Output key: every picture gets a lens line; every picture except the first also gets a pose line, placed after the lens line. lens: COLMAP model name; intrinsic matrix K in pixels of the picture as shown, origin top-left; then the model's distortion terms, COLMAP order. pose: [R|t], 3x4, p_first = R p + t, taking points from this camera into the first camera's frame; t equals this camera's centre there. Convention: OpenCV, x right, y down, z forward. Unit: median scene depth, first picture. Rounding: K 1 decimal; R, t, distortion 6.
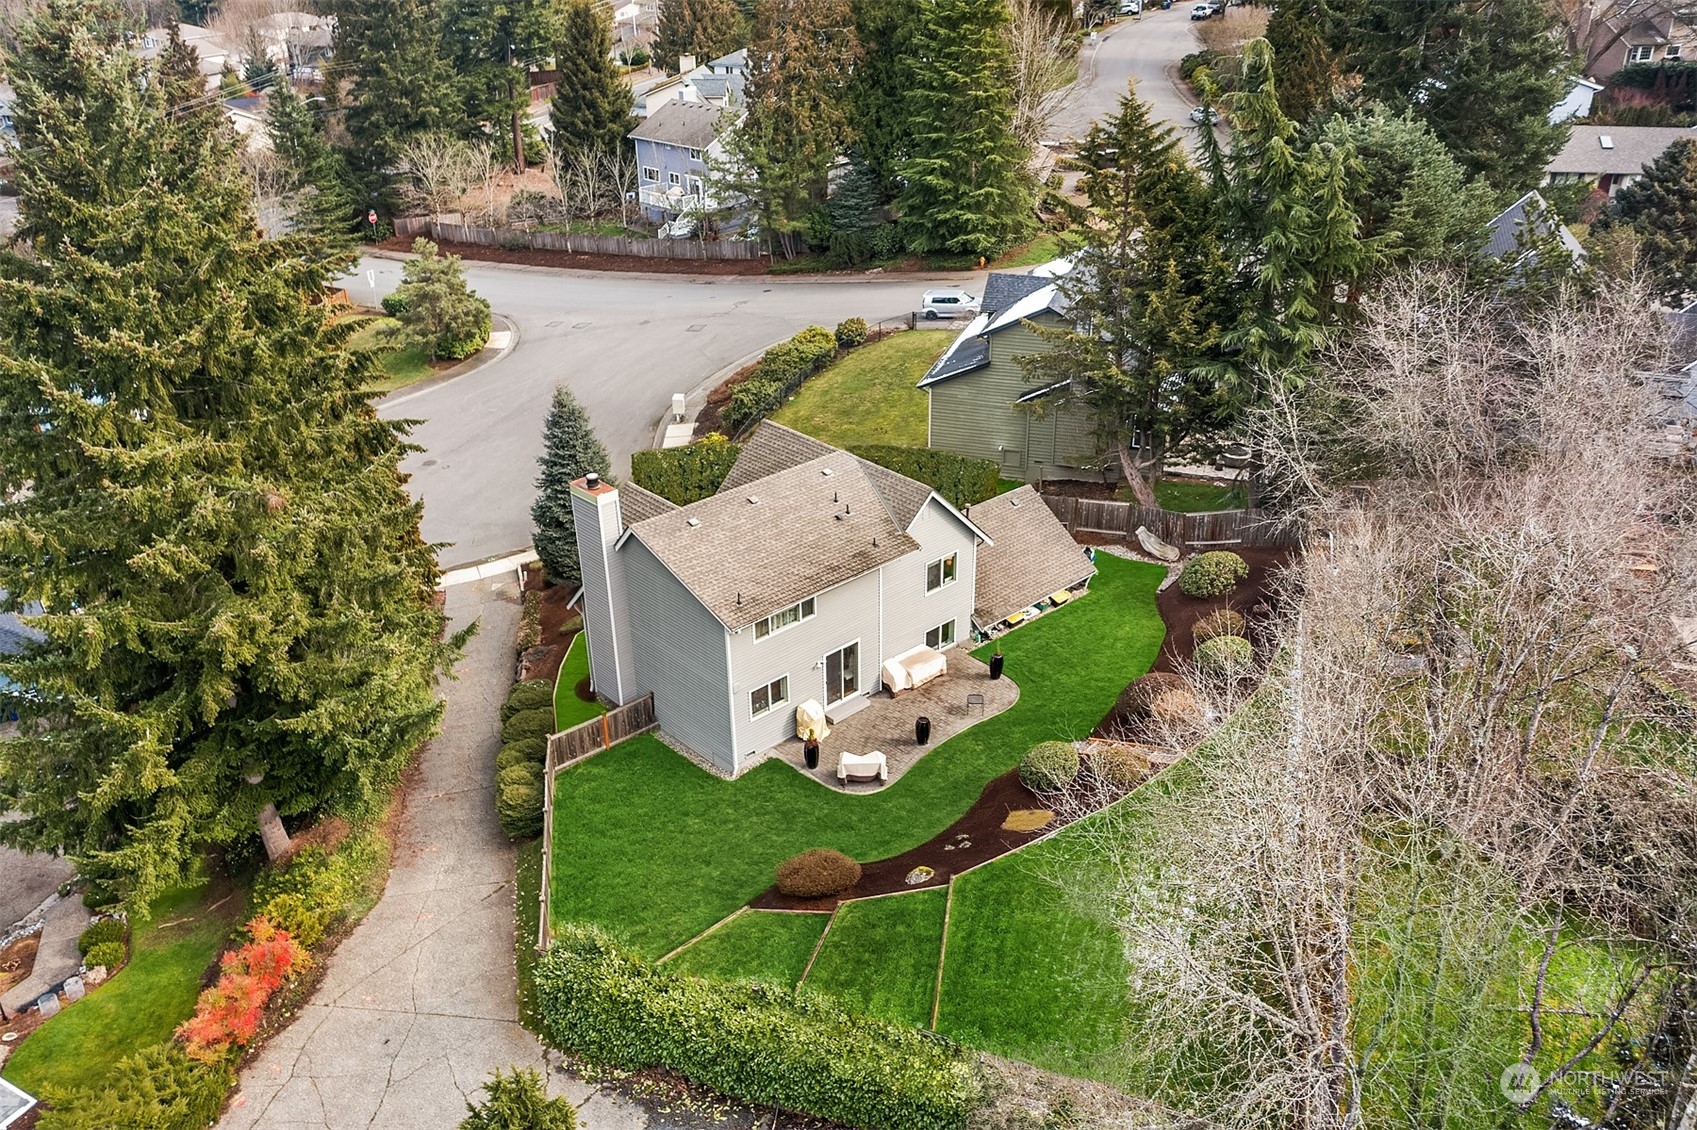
lens RADIAL K [[1327.0, 0, 823.5], [0, 1327.0, 527.7], [0, 0, 1]] dist [-0.001224, -0.002587]
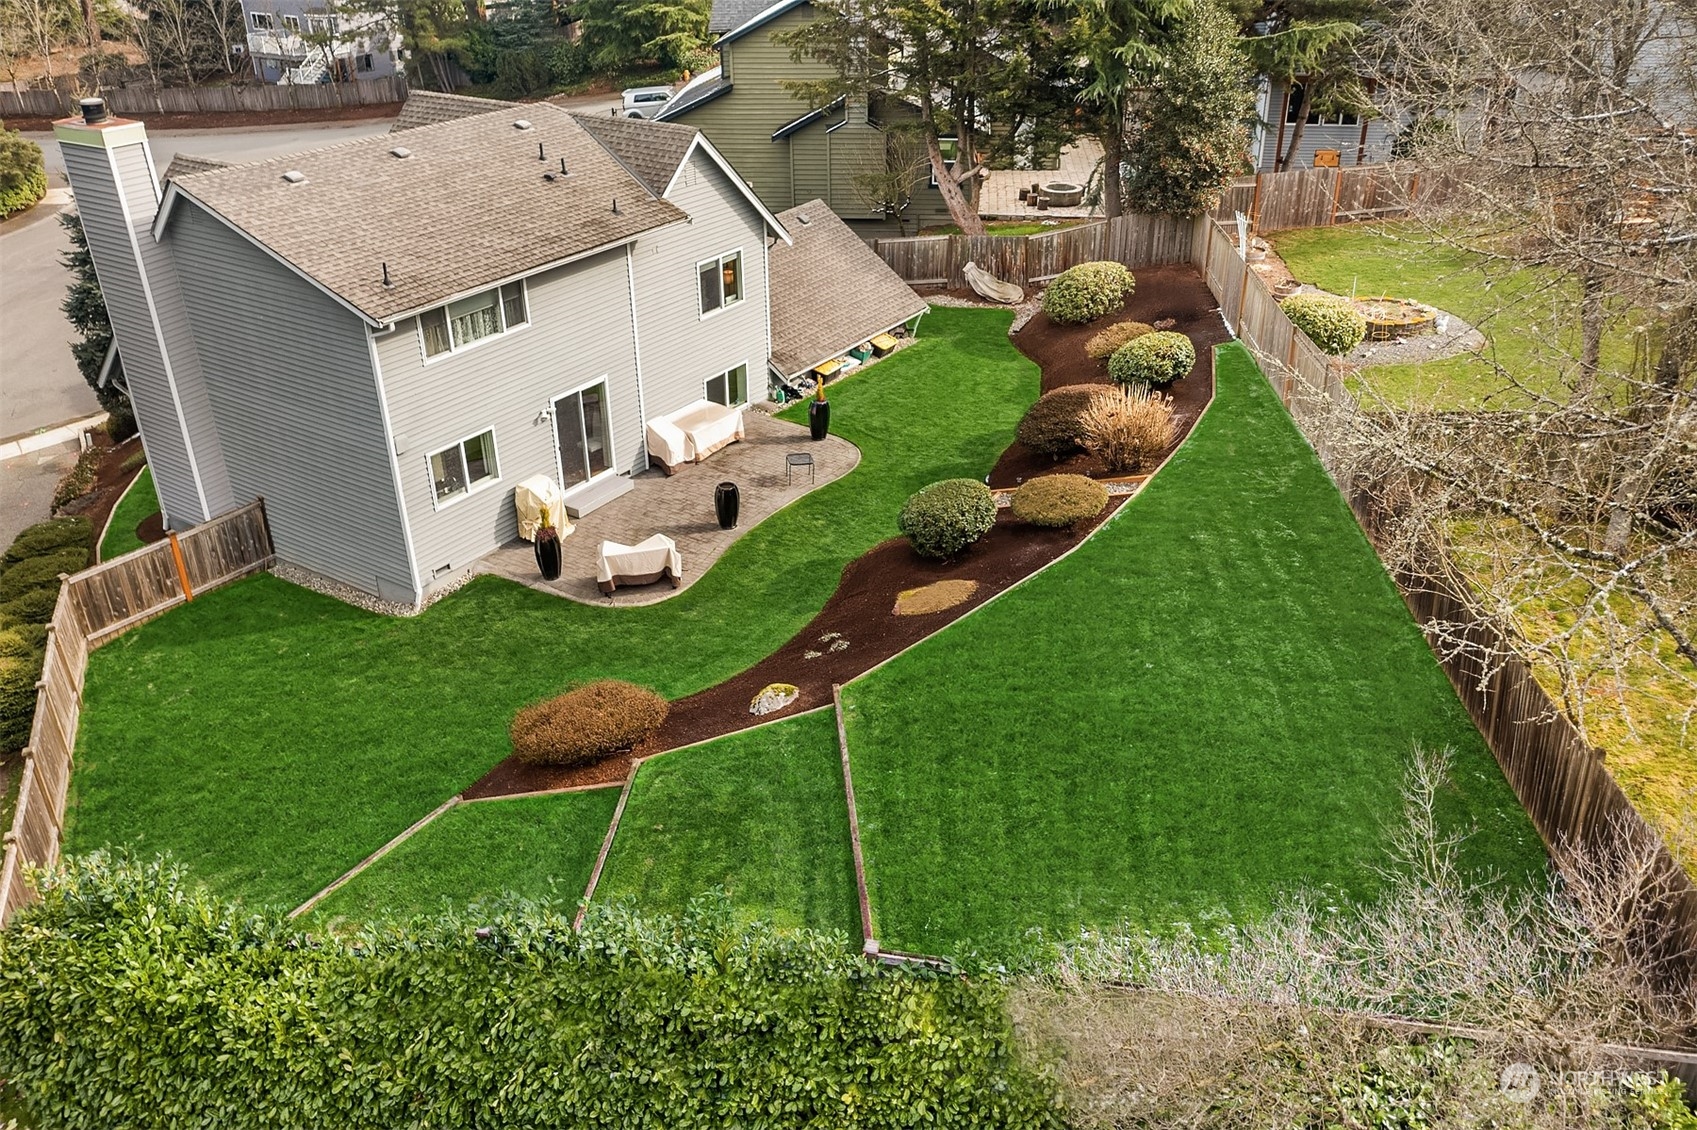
lens RADIAL K [[1312.3, 0, 790.0], [0, 1312.3, 564.5], [0, 0, 1]] dist [0.005737, -0.009204]
pose [[0.975364, -0.108957, 0.191815, -0.015918], [0.101896, 0.993716, 0.046332, 0.152161], [-0.195658, -0.025646, 0.980337, 0.390859]]
